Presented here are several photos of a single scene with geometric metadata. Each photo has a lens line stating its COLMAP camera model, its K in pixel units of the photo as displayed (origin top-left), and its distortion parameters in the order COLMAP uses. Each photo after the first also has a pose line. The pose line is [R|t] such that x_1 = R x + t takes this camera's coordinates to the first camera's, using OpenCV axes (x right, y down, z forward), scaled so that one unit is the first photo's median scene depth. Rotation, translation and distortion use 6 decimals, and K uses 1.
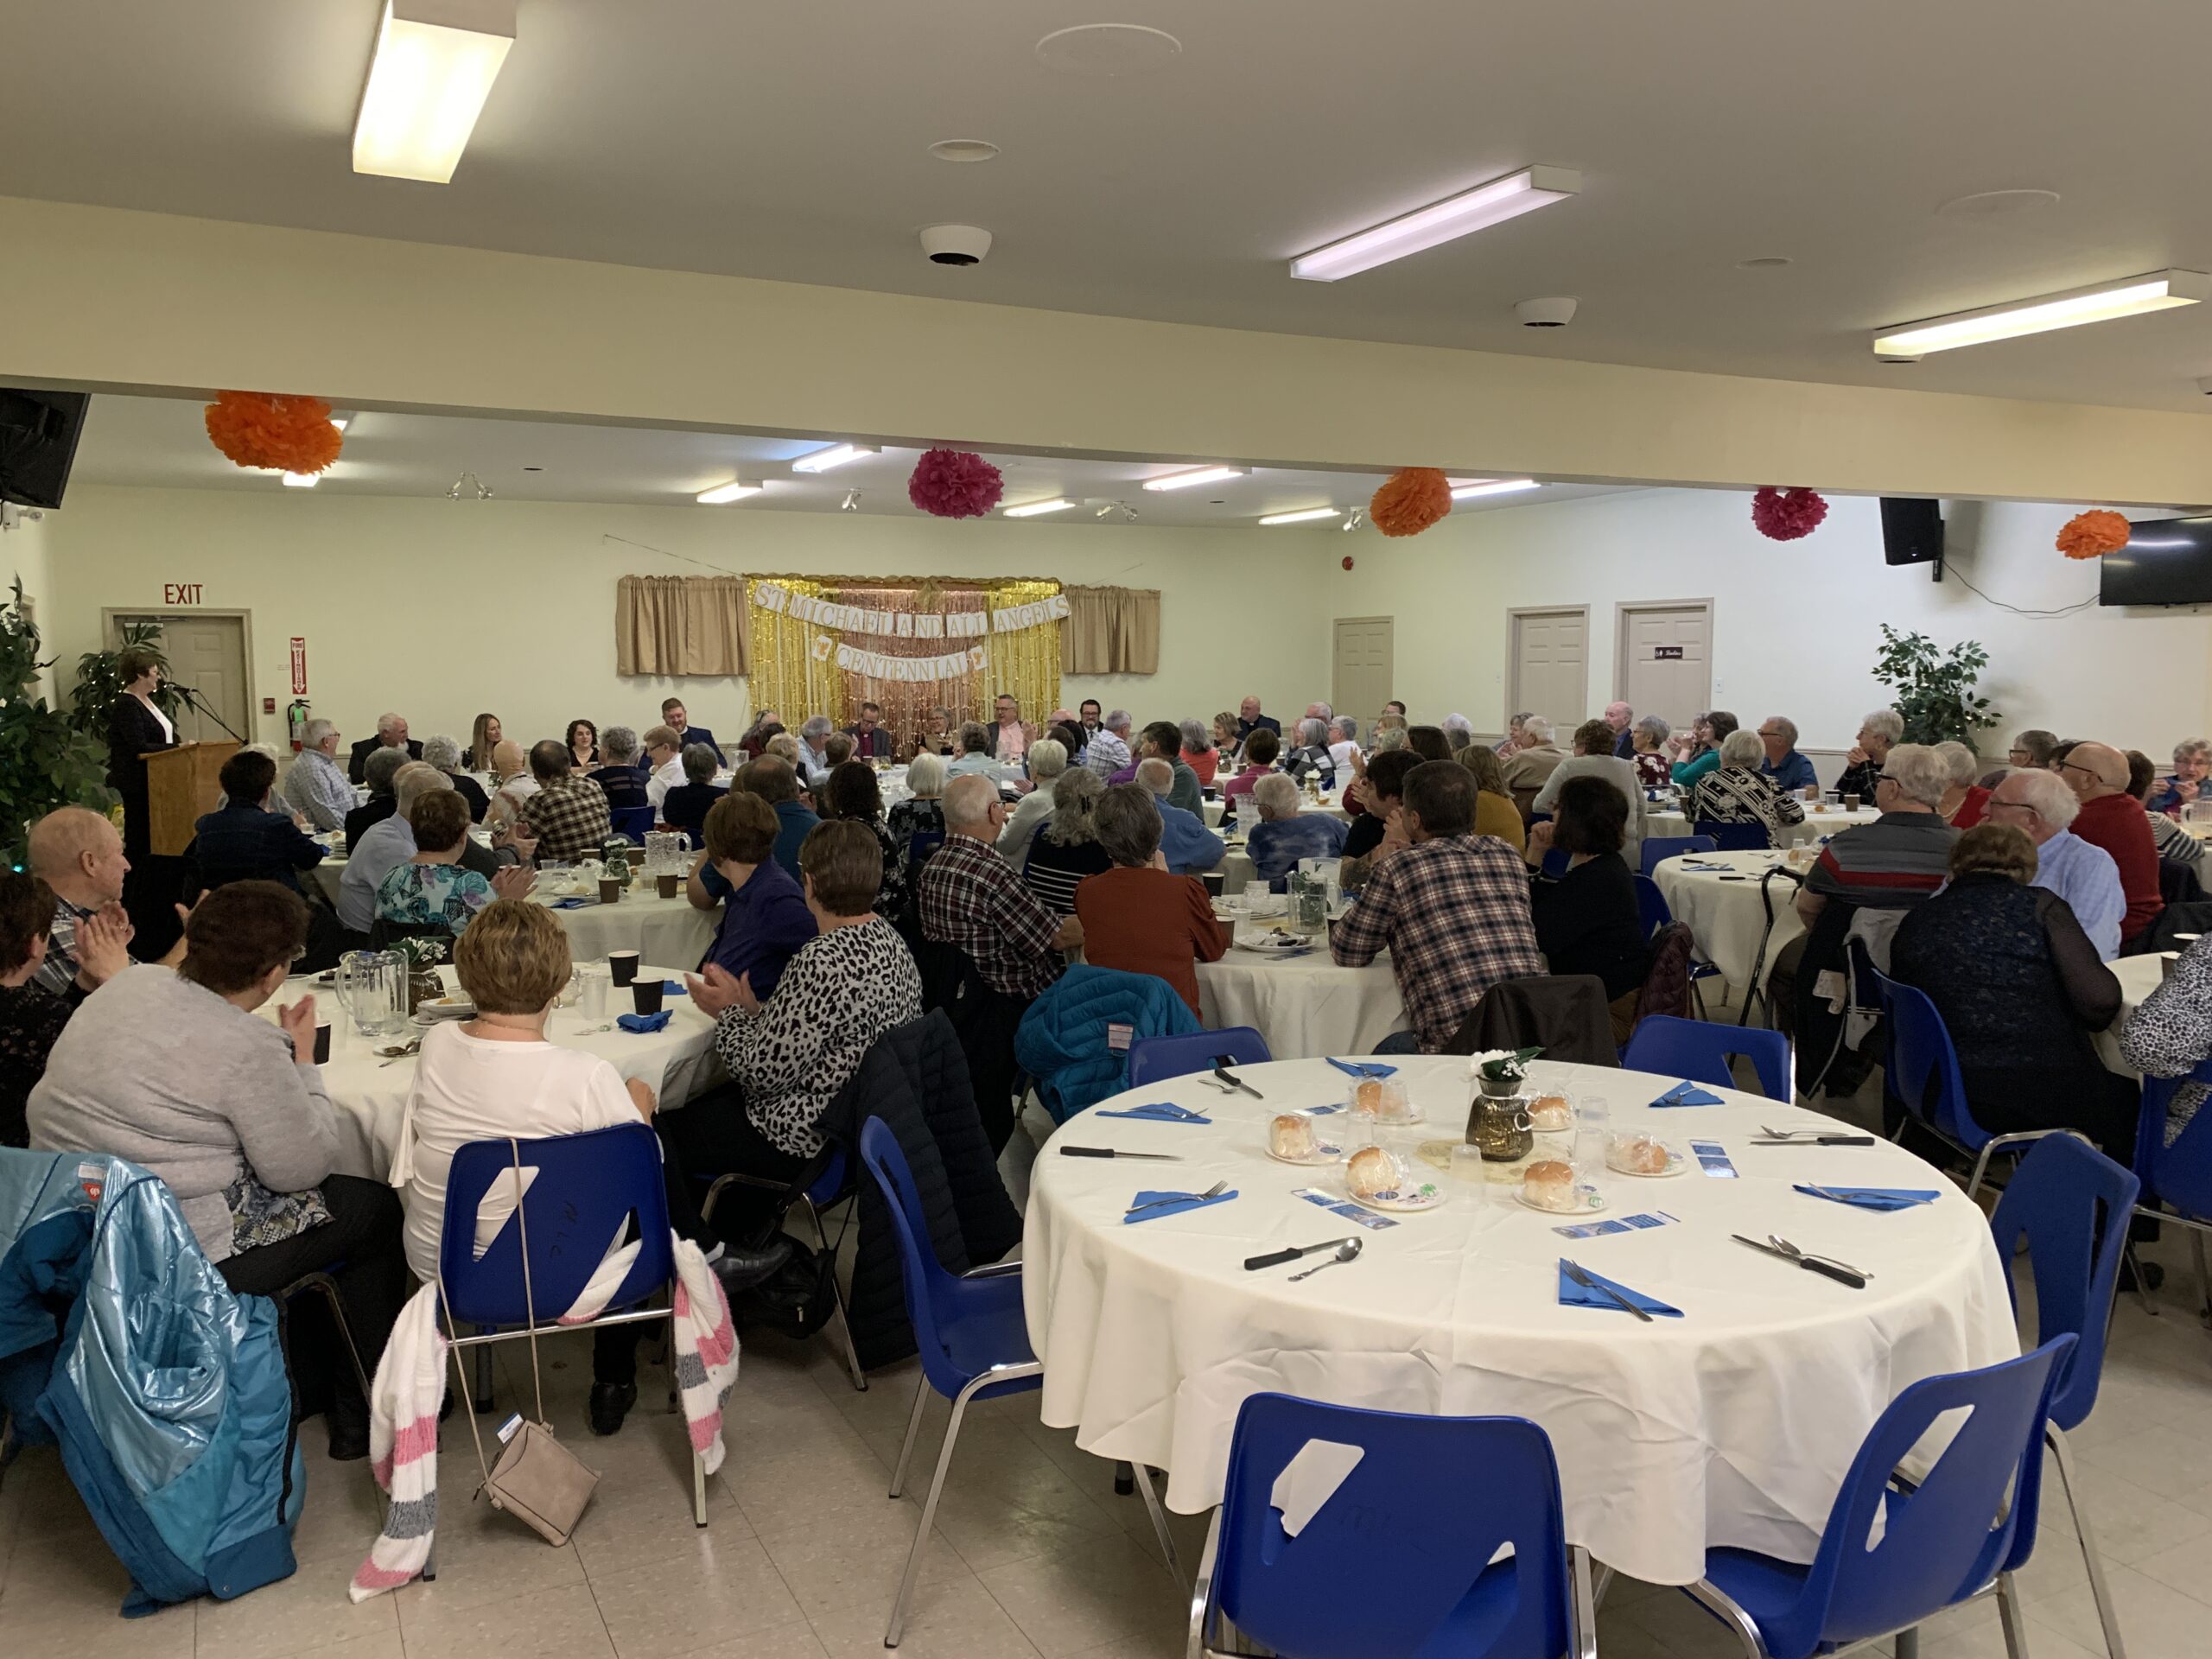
lens RADIAL K [[1685.6, 0, 1104.2], [0, 1685.6, 833.4], [0, 0, 1]] dist [0.015962, 0.004869]
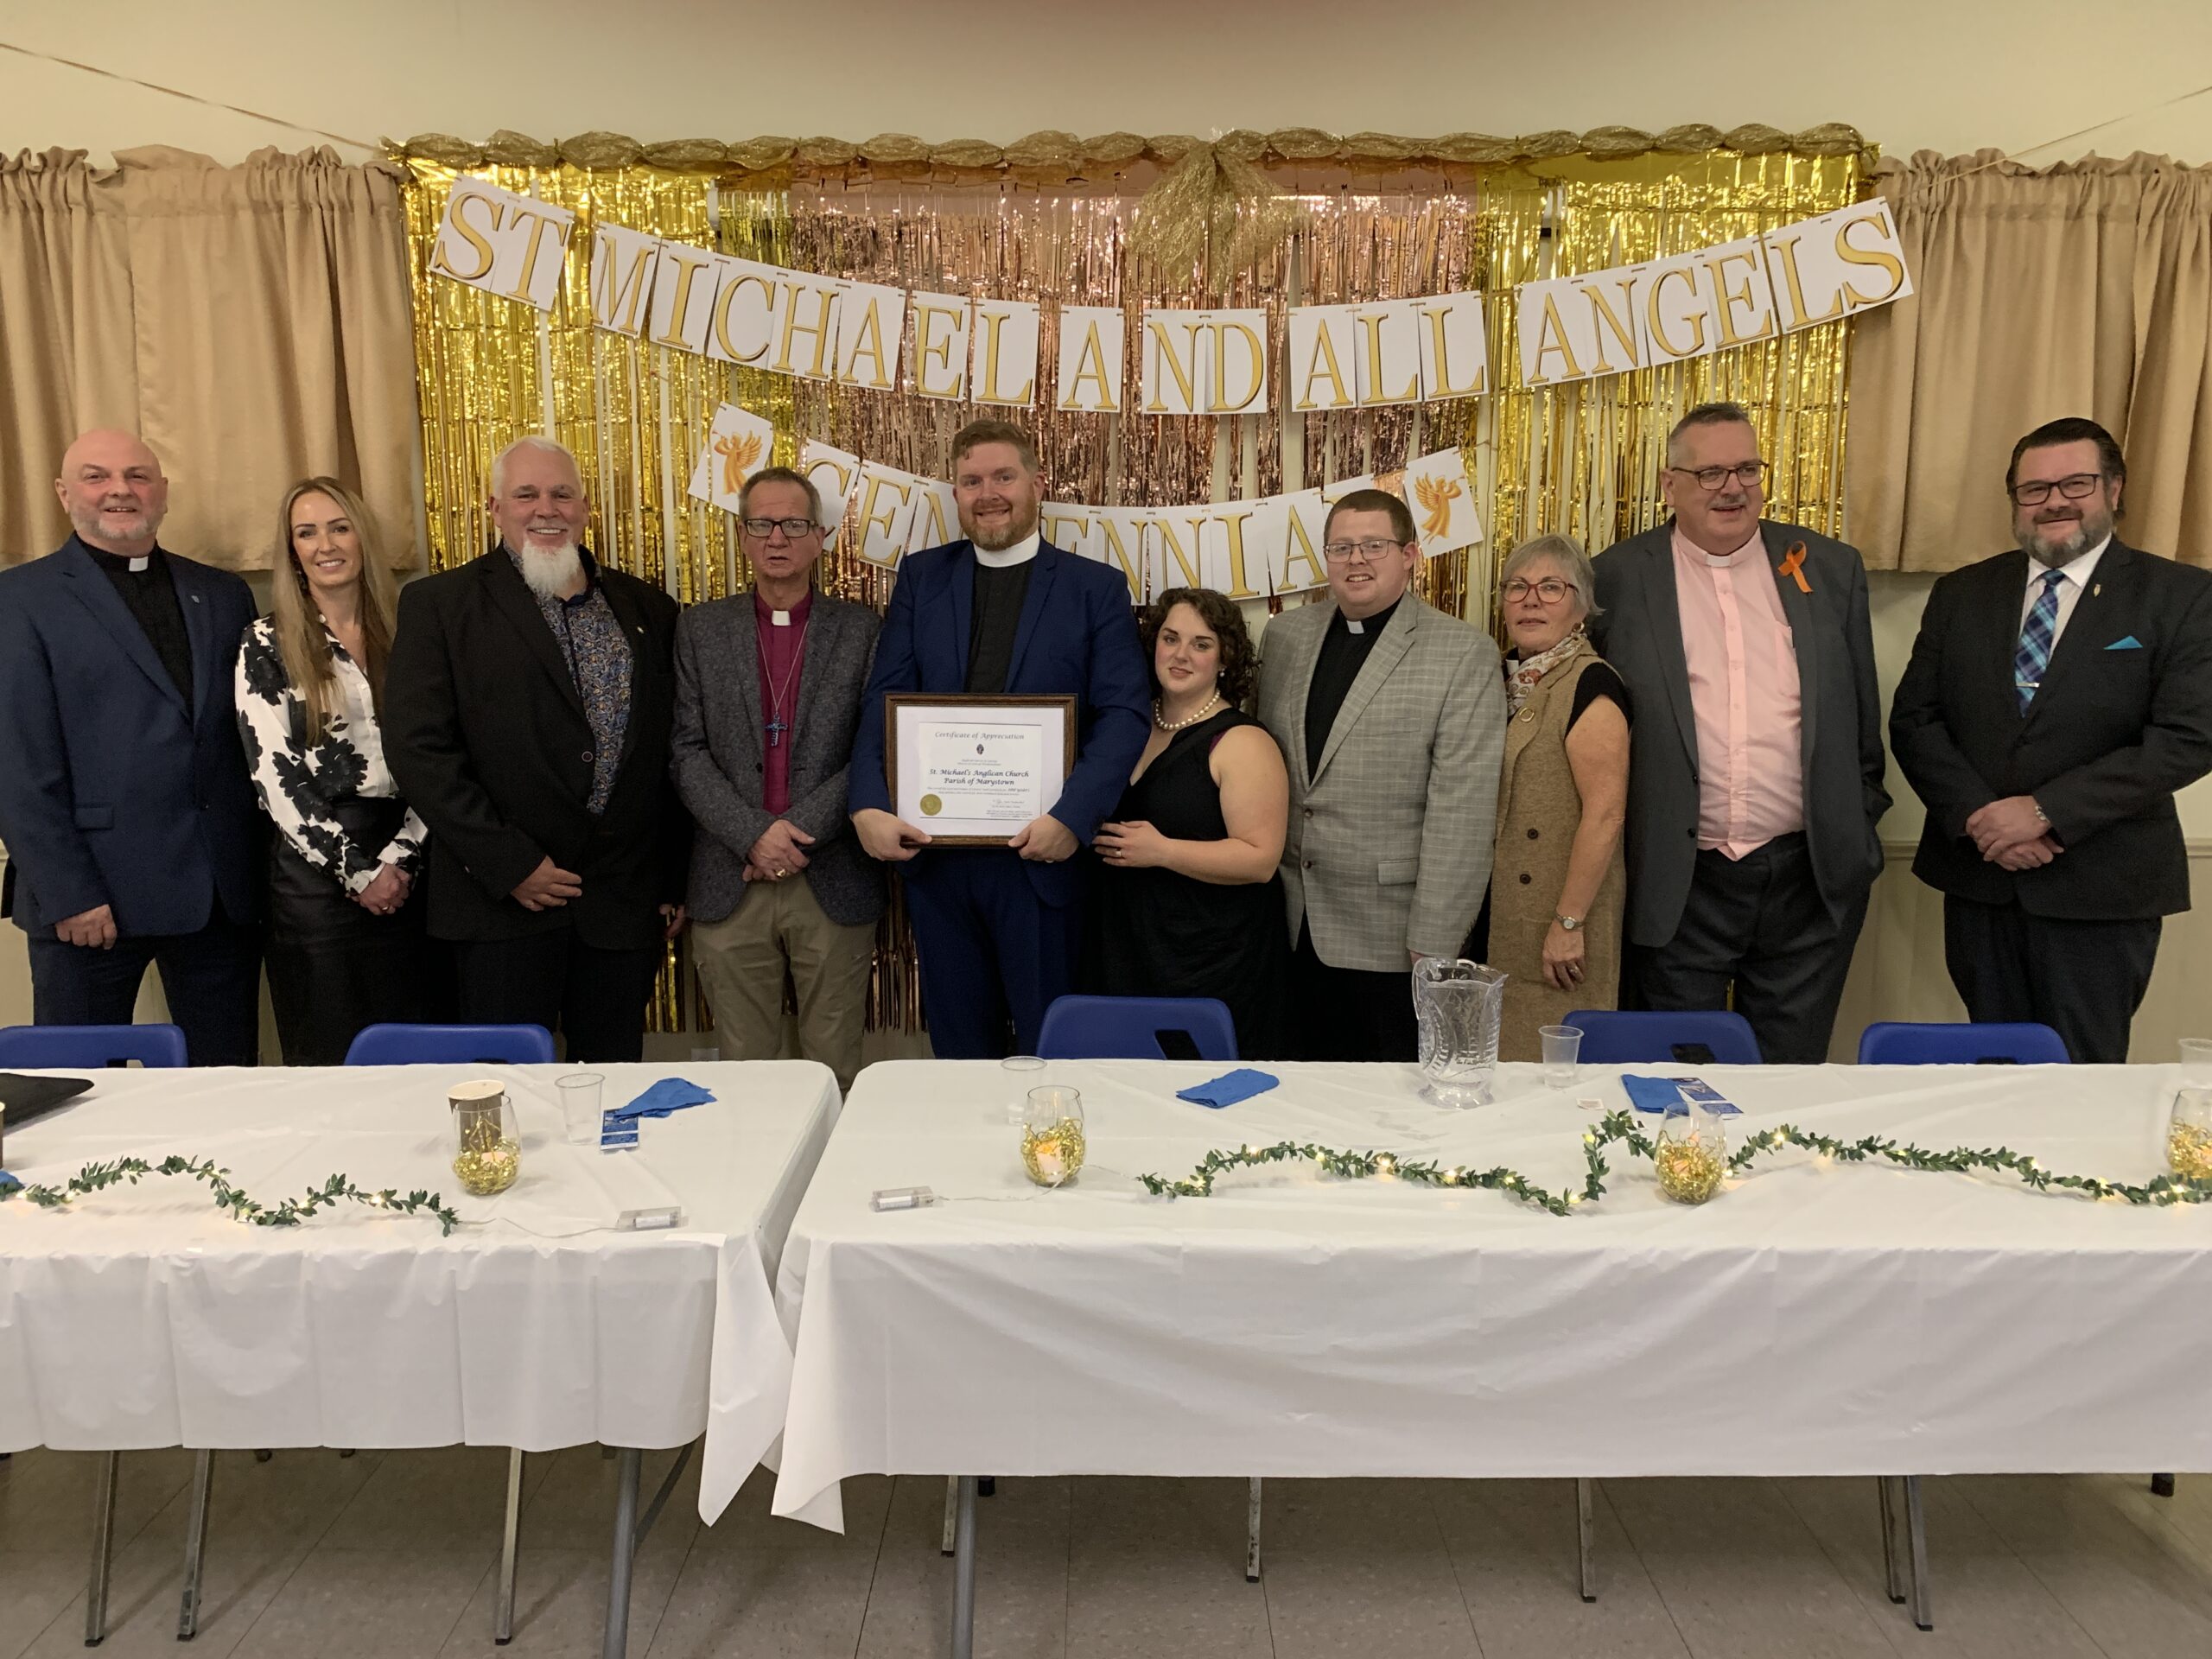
lens RADIAL K [[1685.6, 0, 1106.0], [0, 1685.6, 826.5], [0, 0, 1]] dist [0.015962, 0.004869]
pose [[0.887596, 0.078879, -0.453818, -0.007908], [-0.047217, 0.995619, 0.080702, -0.078869], [0.458196, -0.050203, 0.887432, 0.795071]]
